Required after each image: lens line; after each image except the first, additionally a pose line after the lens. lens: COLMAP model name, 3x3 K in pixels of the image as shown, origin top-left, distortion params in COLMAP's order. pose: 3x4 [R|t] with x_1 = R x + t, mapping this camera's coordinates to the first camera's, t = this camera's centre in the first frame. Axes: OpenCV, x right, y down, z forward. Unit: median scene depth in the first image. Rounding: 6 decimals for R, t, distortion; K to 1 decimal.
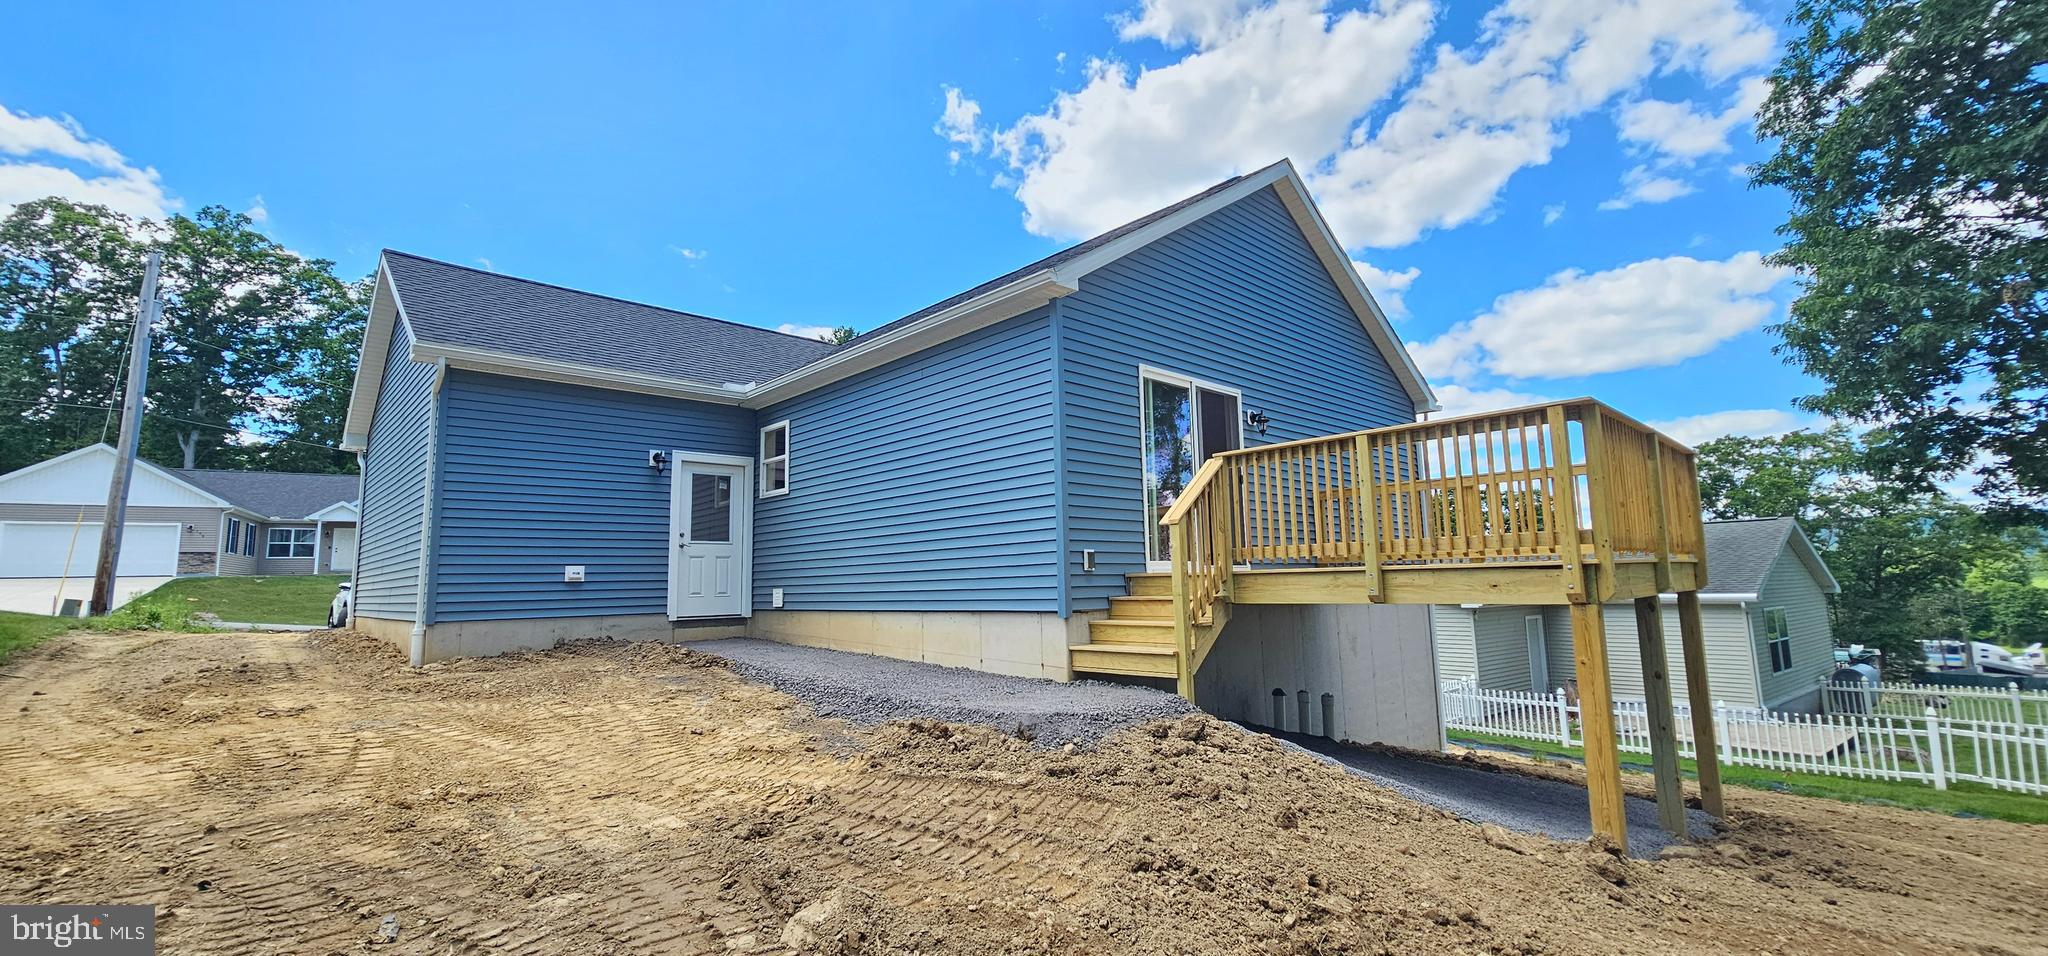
lens RADIAL K [[838.8, 0, 1018.9], [0, 838.8, 473.3], [0, 0, 1]] dist [-0.001162, -0.000709]
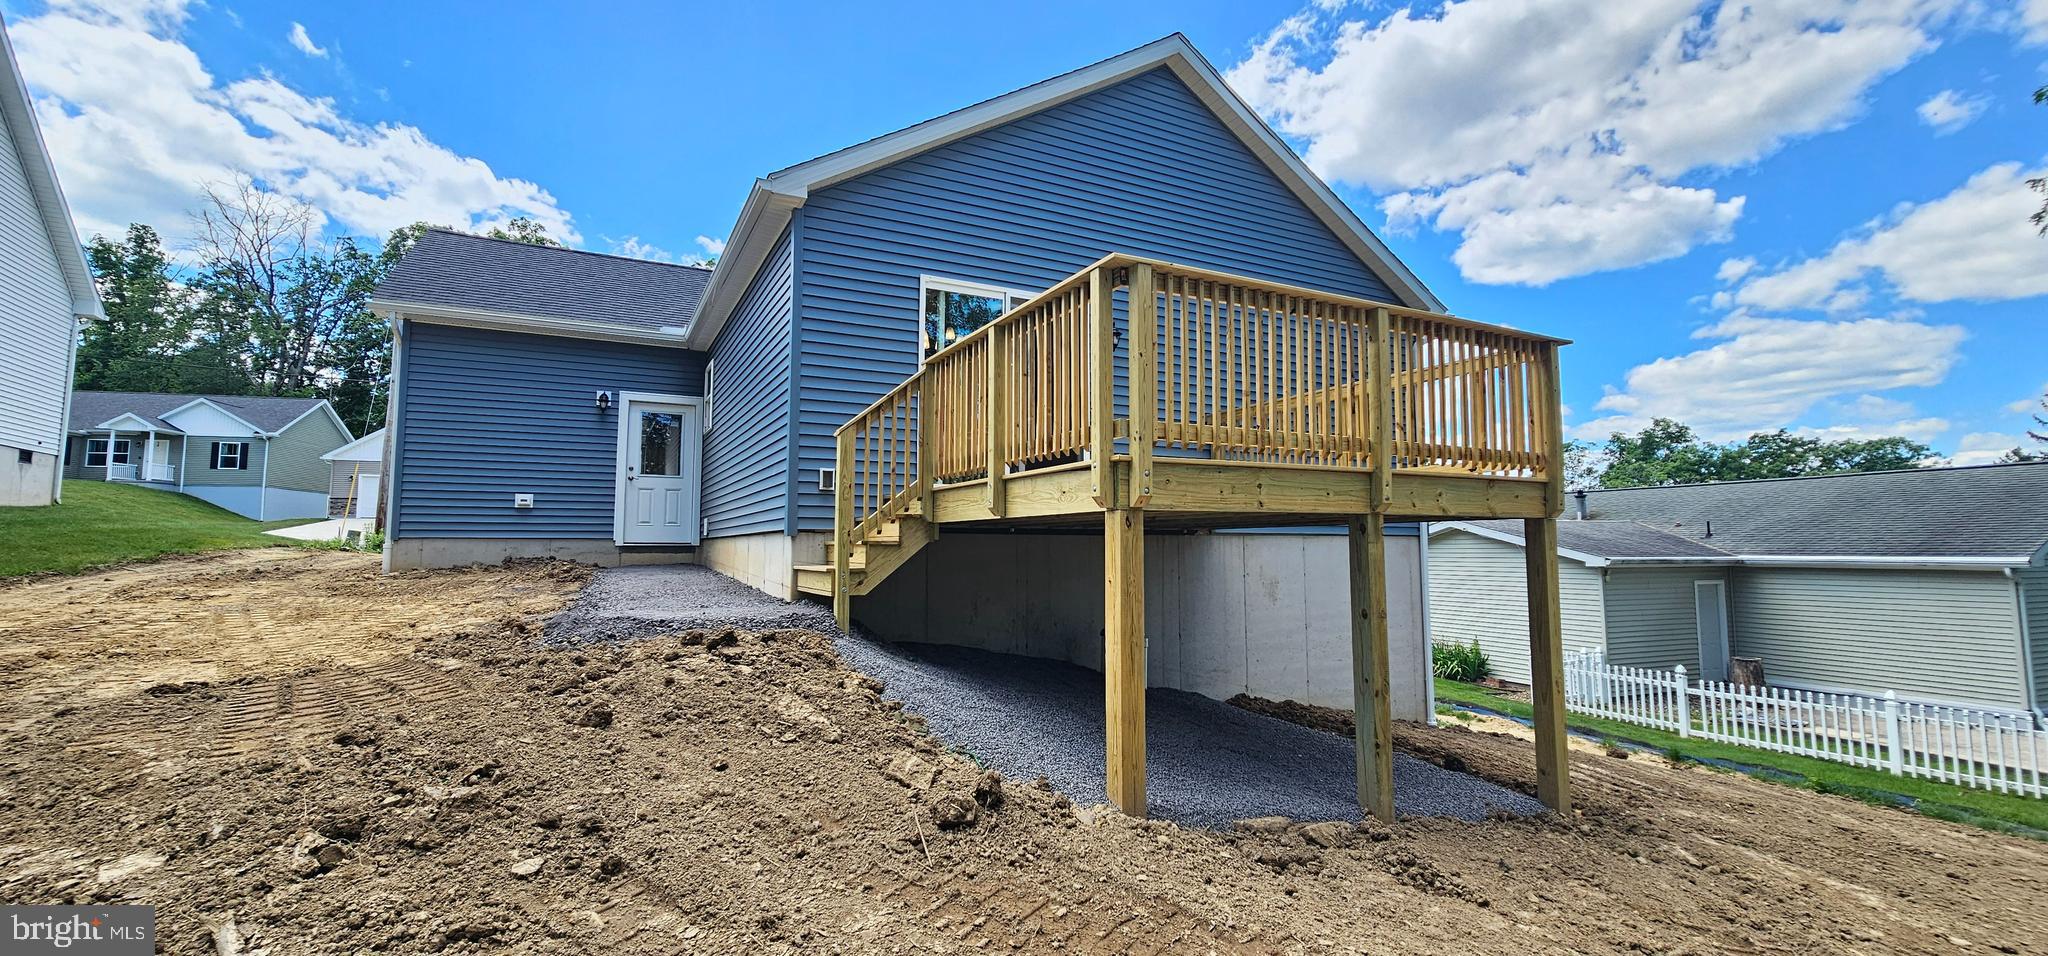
lens RADIAL K [[838.8, 0, 1019.3], [0, 838.8, 477.6], [0, 0, 1]] dist [-0.001162, -0.000709]
pose [[0.960692, -0.001856, -0.277610, 0.396656], [0.015974, 0.998690, 0.048603, 0.040757], [0.277156, -0.051127, 0.959464, 0.092894]]
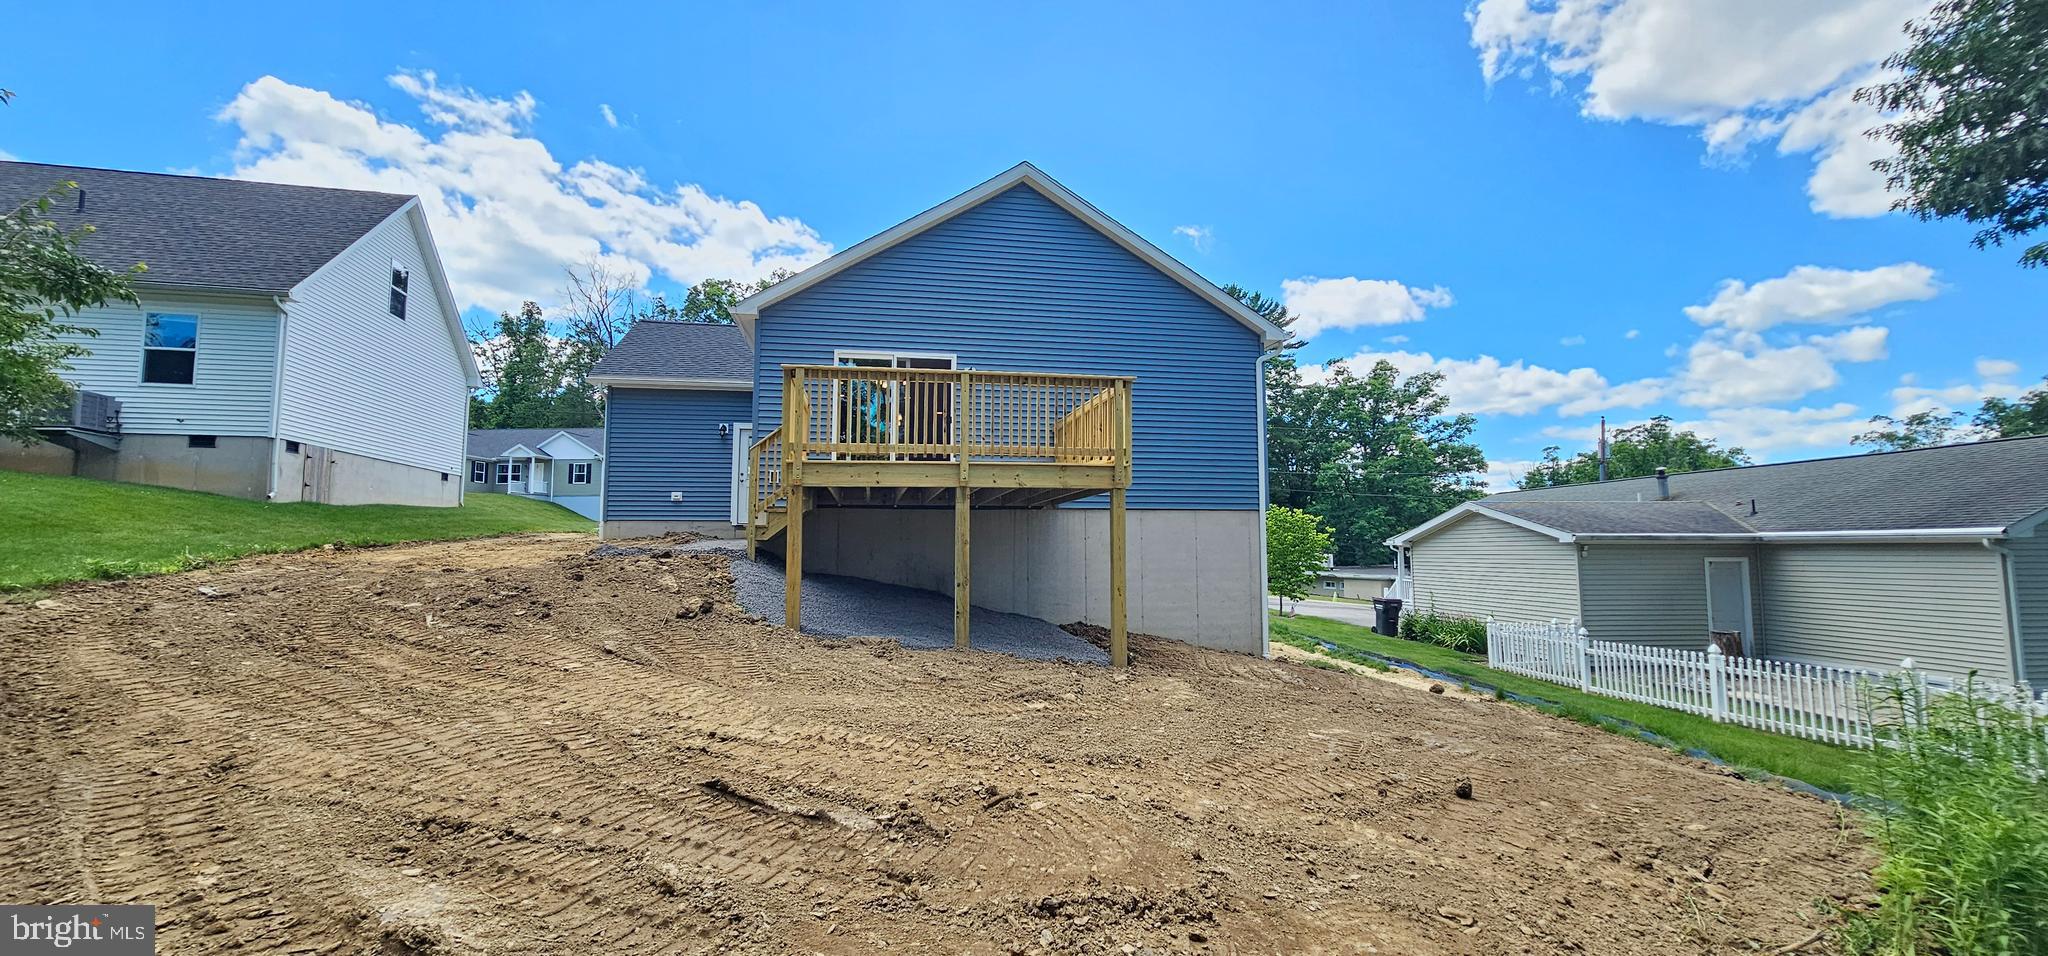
lens RADIAL K [[838.8, 0, 1012.1], [0, 838.8, 487.4], [0, 0, 1]] dist [-0.001162, -0.000709]
pose [[0.833967, -0.019191, -0.551481, 0.968676], [0.055888, 0.997194, 0.049814, 0.047597], [0.548977, -0.072364, 0.832699, -0.082833]]
